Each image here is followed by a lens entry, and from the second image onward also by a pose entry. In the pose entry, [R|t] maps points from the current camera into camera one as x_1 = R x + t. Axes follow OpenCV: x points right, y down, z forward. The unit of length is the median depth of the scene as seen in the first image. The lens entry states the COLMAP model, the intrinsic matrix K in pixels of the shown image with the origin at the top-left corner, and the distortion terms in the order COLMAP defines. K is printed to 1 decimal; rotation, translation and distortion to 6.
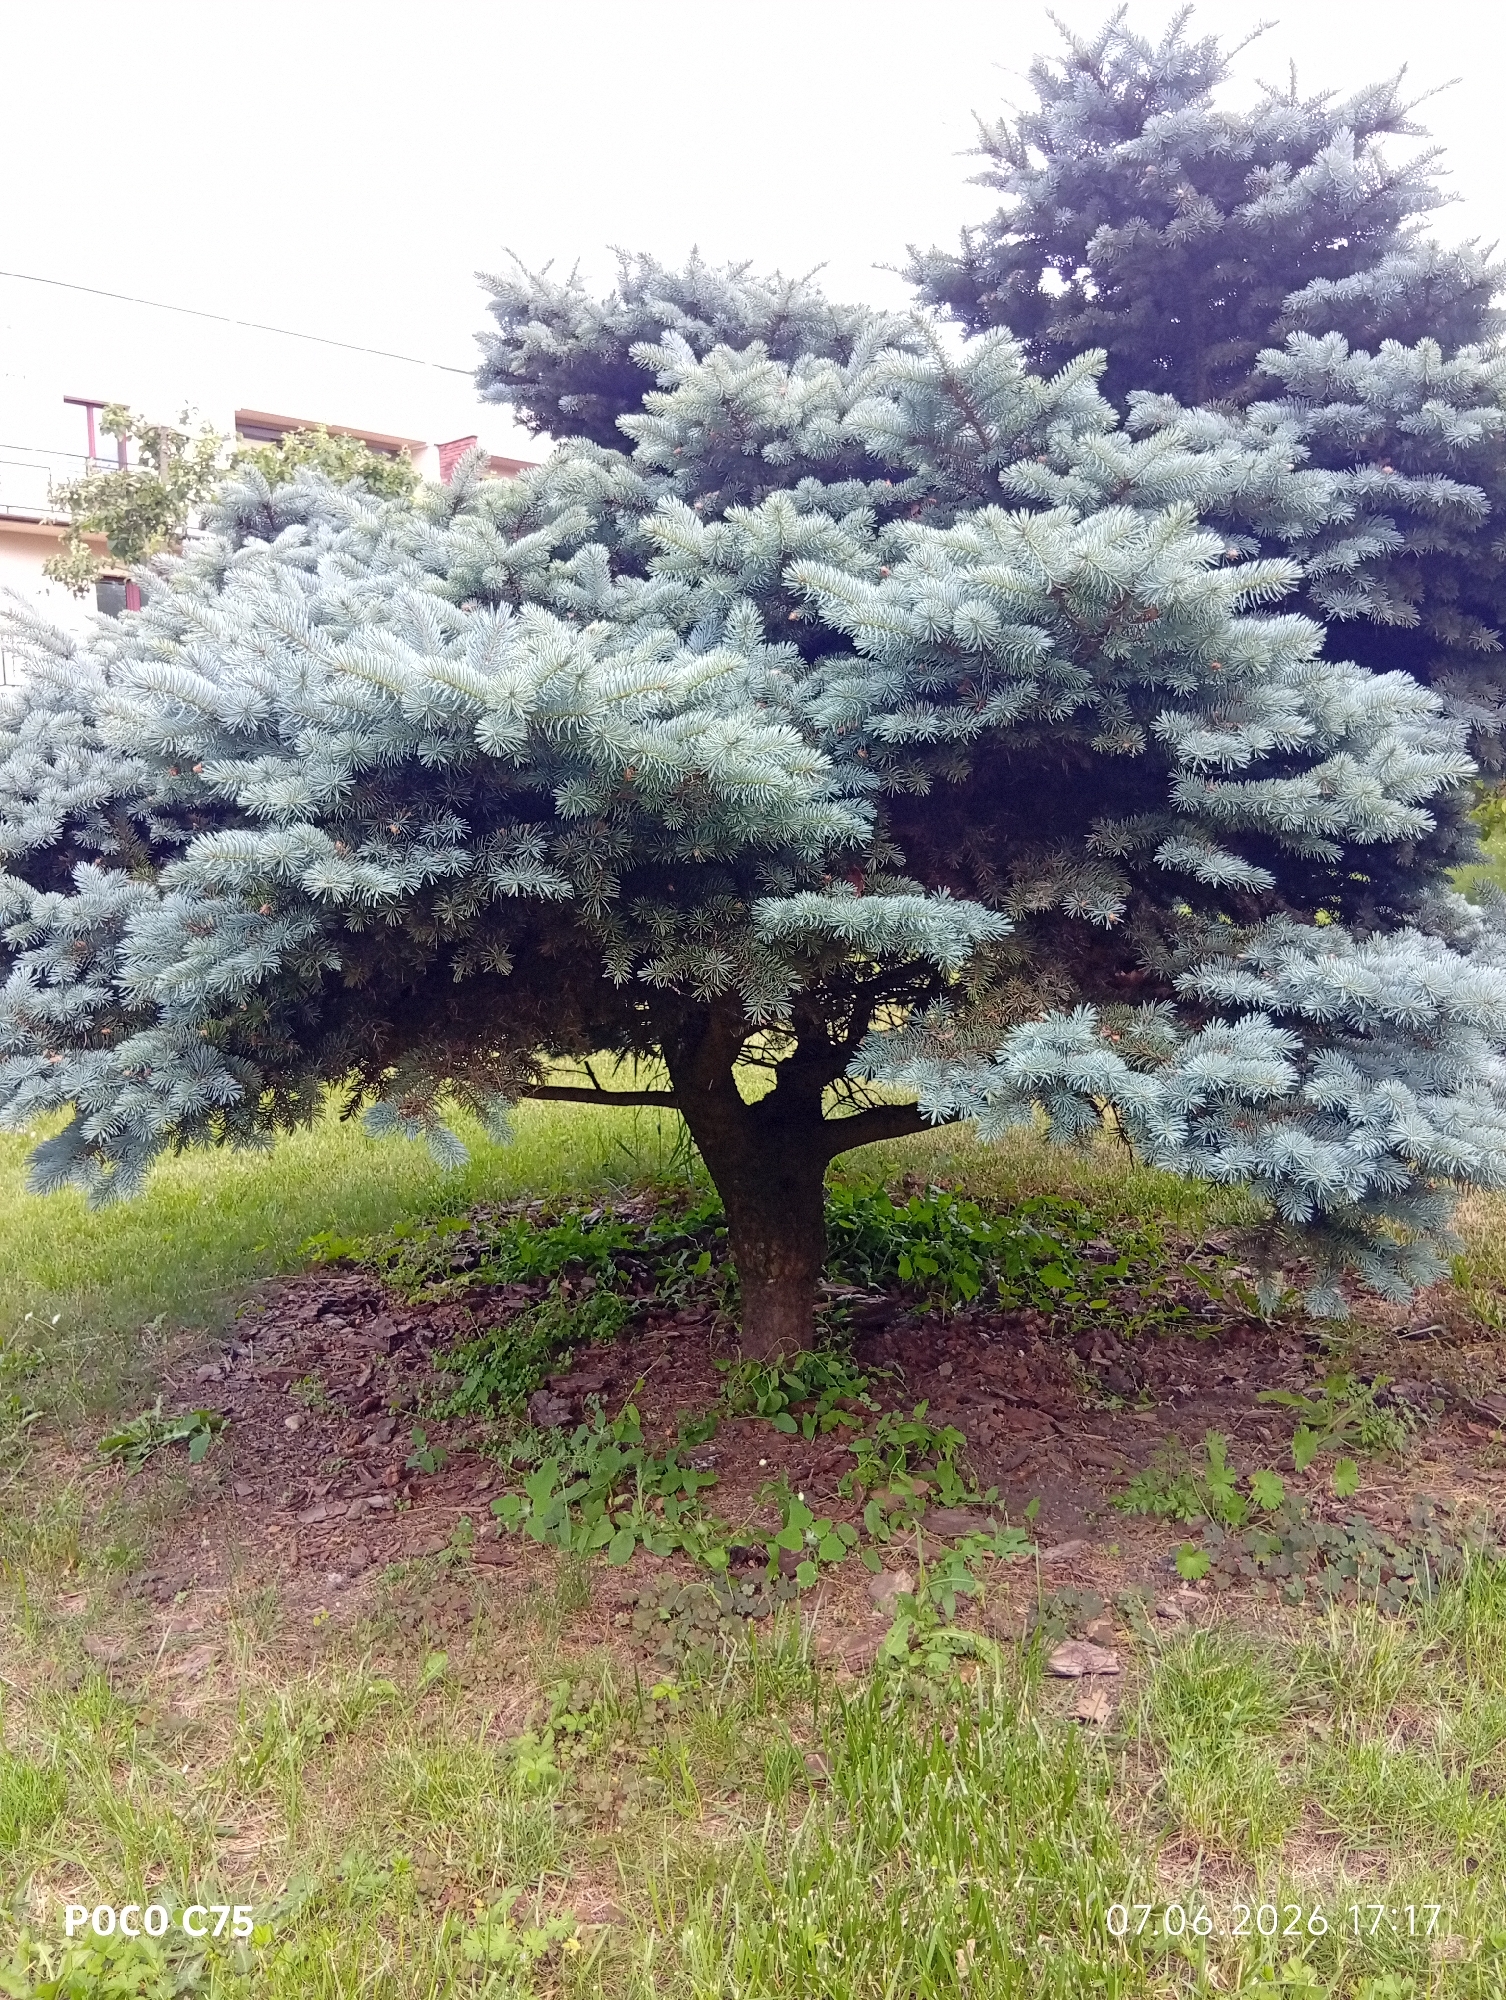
lens RADIAL K [[1552.9, 0, 779.9], [0, 1552.9, 994.7], [0, 0, 1]] dist [0.056281, -0.118377]
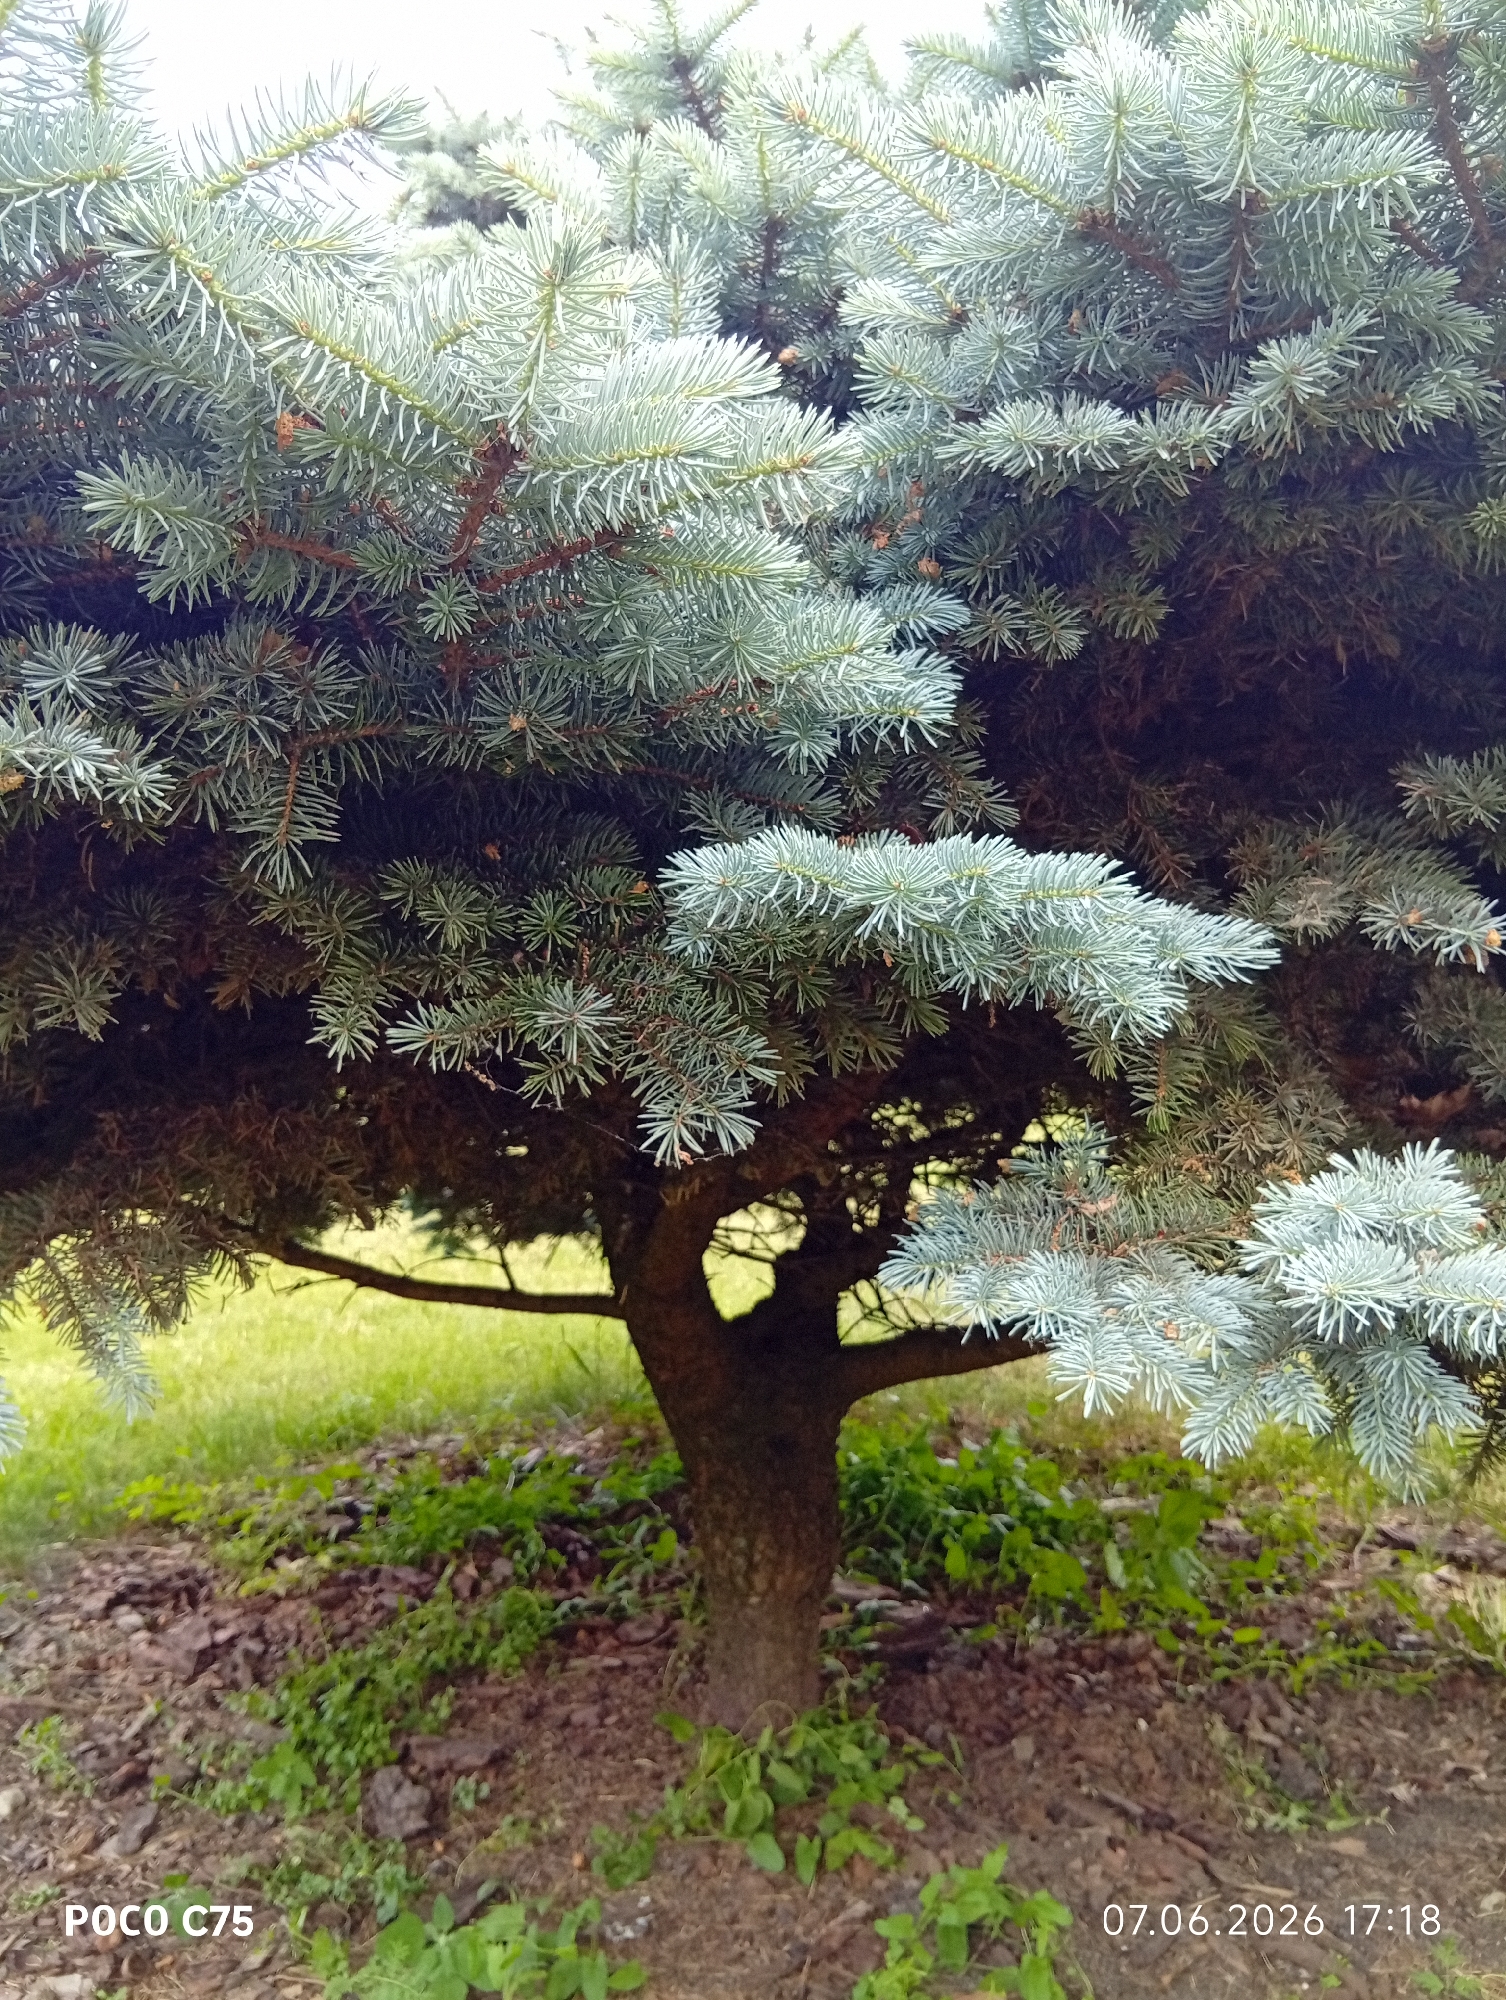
lens RADIAL K [[1552.9, 0, 779.9], [0, 1552.9, 994.7], [0, 0, 1]] dist [0.056281, -0.118377]
pose [[0.999572, 0.021283, -0.020080, 0.012000], [-0.023562, 0.992362, -0.121087, 0.012917], [0.017350, 0.121508, 0.992439, 0.312736]]
